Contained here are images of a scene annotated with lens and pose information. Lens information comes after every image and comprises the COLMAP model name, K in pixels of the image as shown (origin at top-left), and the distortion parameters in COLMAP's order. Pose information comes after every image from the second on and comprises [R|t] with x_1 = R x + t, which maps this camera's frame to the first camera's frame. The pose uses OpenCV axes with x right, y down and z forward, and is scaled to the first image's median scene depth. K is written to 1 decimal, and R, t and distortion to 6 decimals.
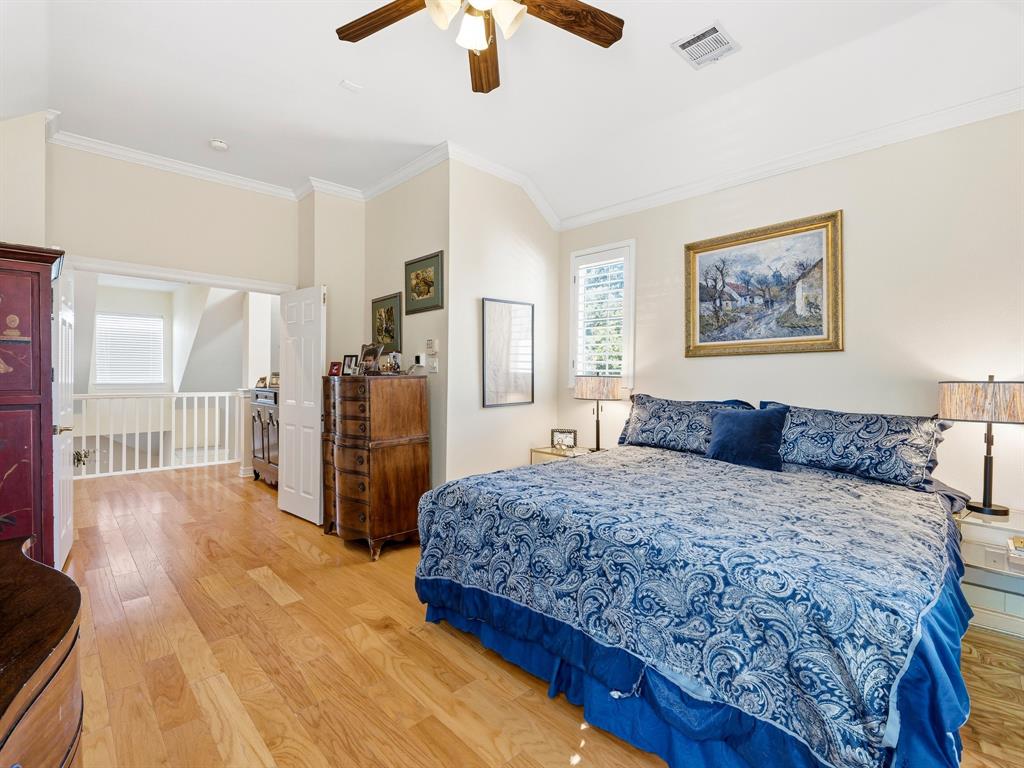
lens RADIAL K [[478.7, 0, 510.8], [0, 478.7, 379.4], [0, 0, 1]] dist [0.003017, -0.002103]
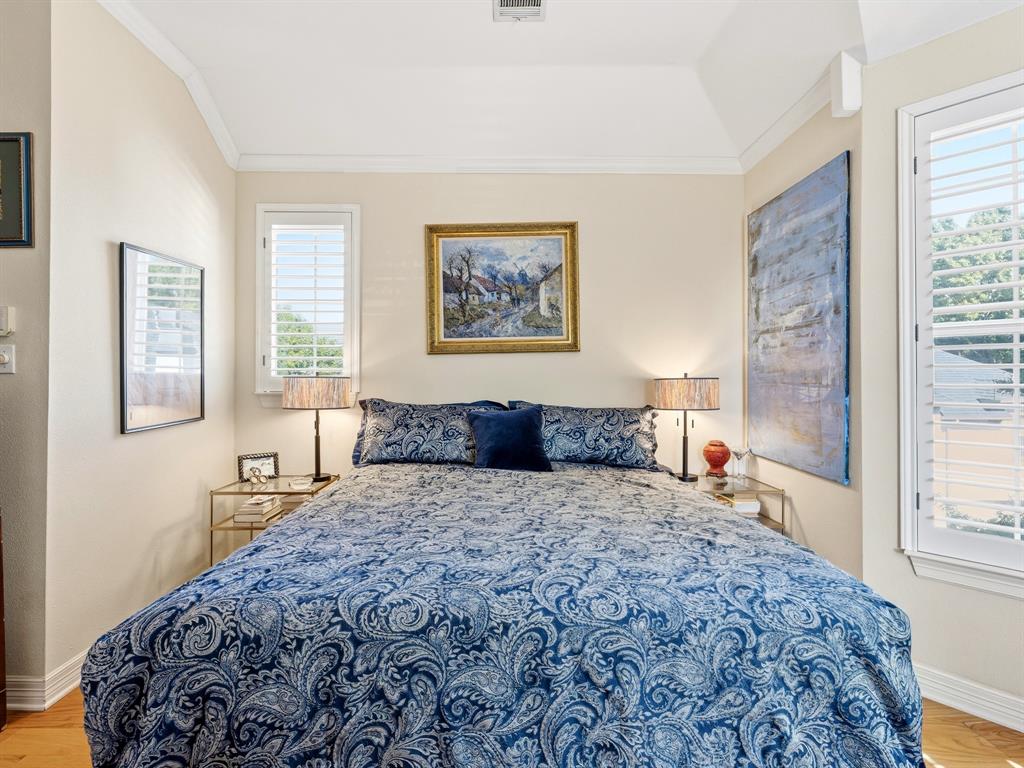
lens RADIAL K [[478.7, 0, 499.6], [0, 478.7, 376.1], [0, 0, 1]] dist [0.003017, -0.002103]
pose [[0.692297, -0.009241, 0.721553, -0.212999], [0.013461, 0.999909, -0.000109, -0.005589], [-0.721487, 0.009788, 0.692359, 0.370659]]
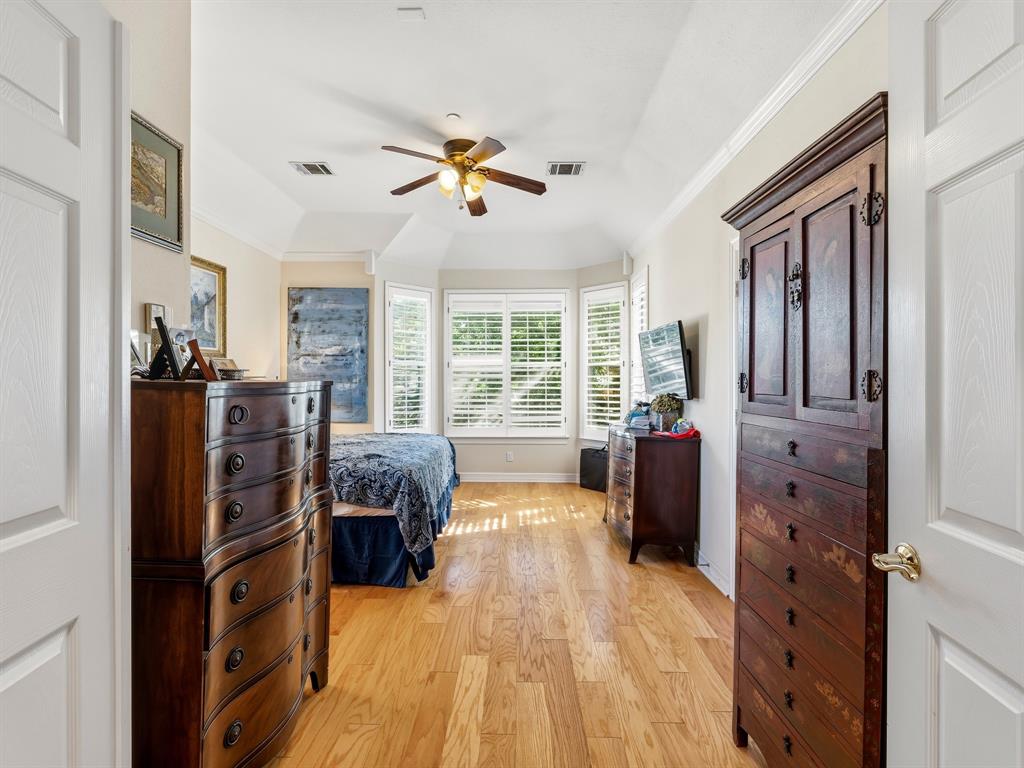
lens RADIAL K [[478.7, 0, 505.4], [0, 478.7, 380.4], [0, 0, 1]] dist [0.003017, -0.002103]
pose [[-0.707750, -0.010066, 0.706392, -0.978127], [-0.001020, 0.999912, 0.013228, -0.015716], [-0.706463, 0.008642, -0.707698, 1.411135]]
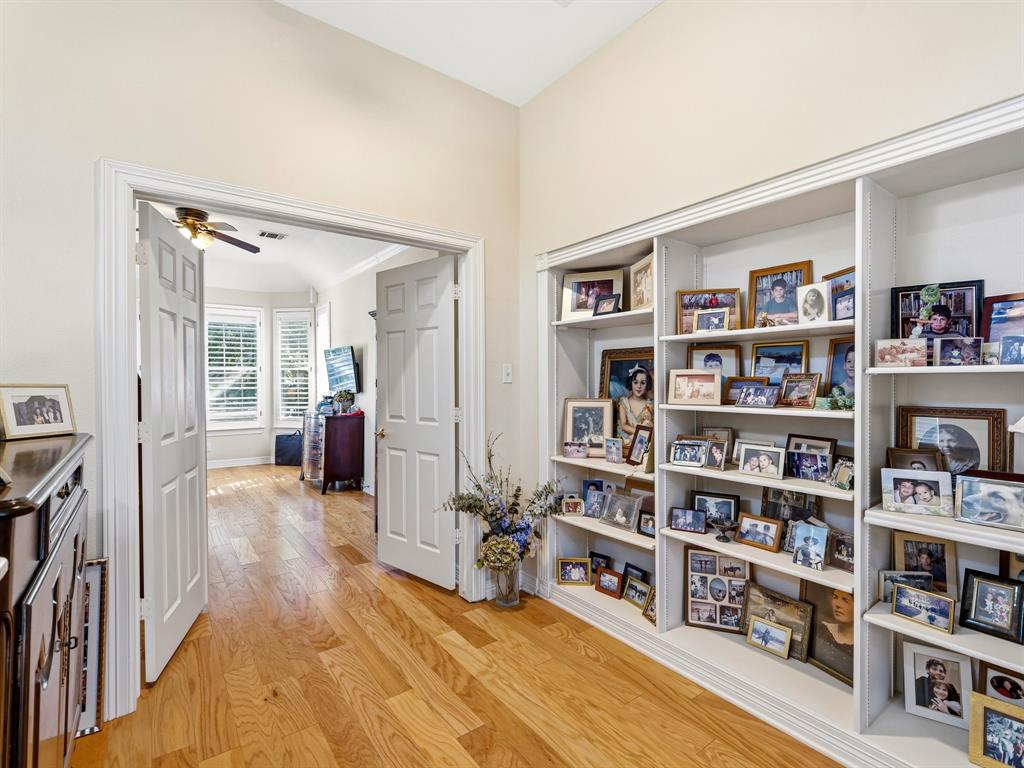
lens RADIAL K [[478.7, 0, 515.4], [0, 478.7, 385.3], [0, 0, 1]] dist [0.003017, -0.002103]
pose [[-0.993901, -0.008457, 0.109955, -1.320816], [-0.006032, 0.999732, 0.022362, -0.033732], [-0.110114, 0.021562, -0.993685, 2.128832]]
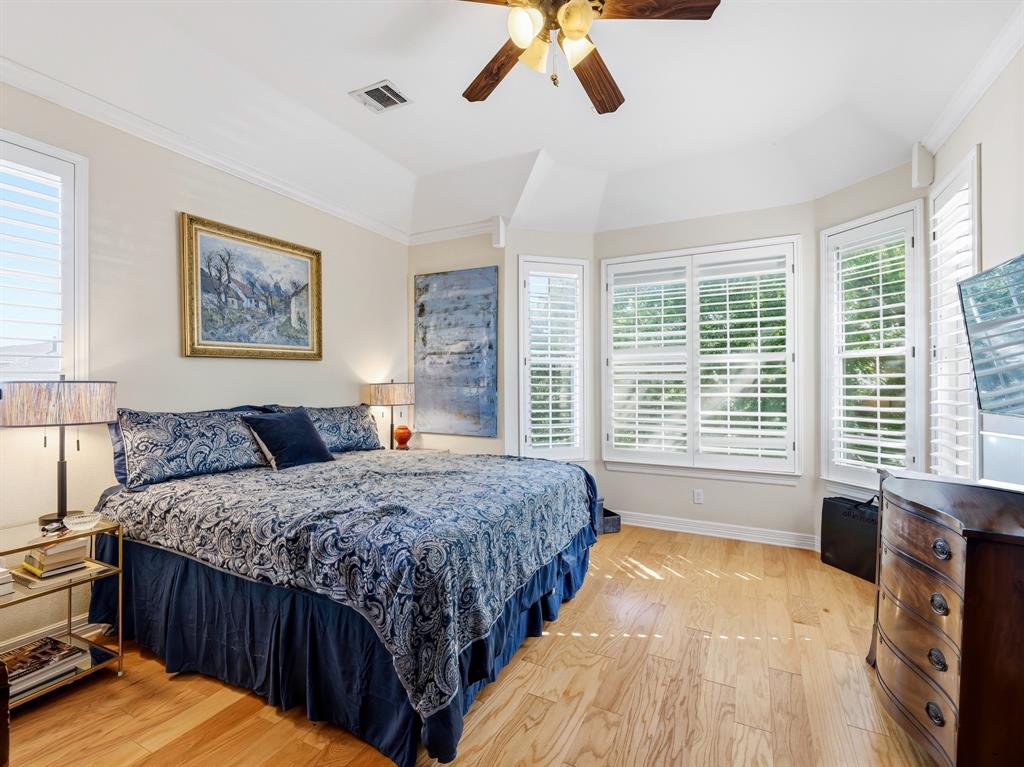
lens RADIAL K [[478.7, 0, 508.2], [0, 478.7, 382.2], [0, 0, 1]] dist [0.003017, -0.002103]
pose [[-0.329388, -0.006776, 0.944170, -0.672682], [0.008376, 0.999914, 0.010098, -0.009946], [-0.944158, 0.011234, -0.329303, 0.928610]]
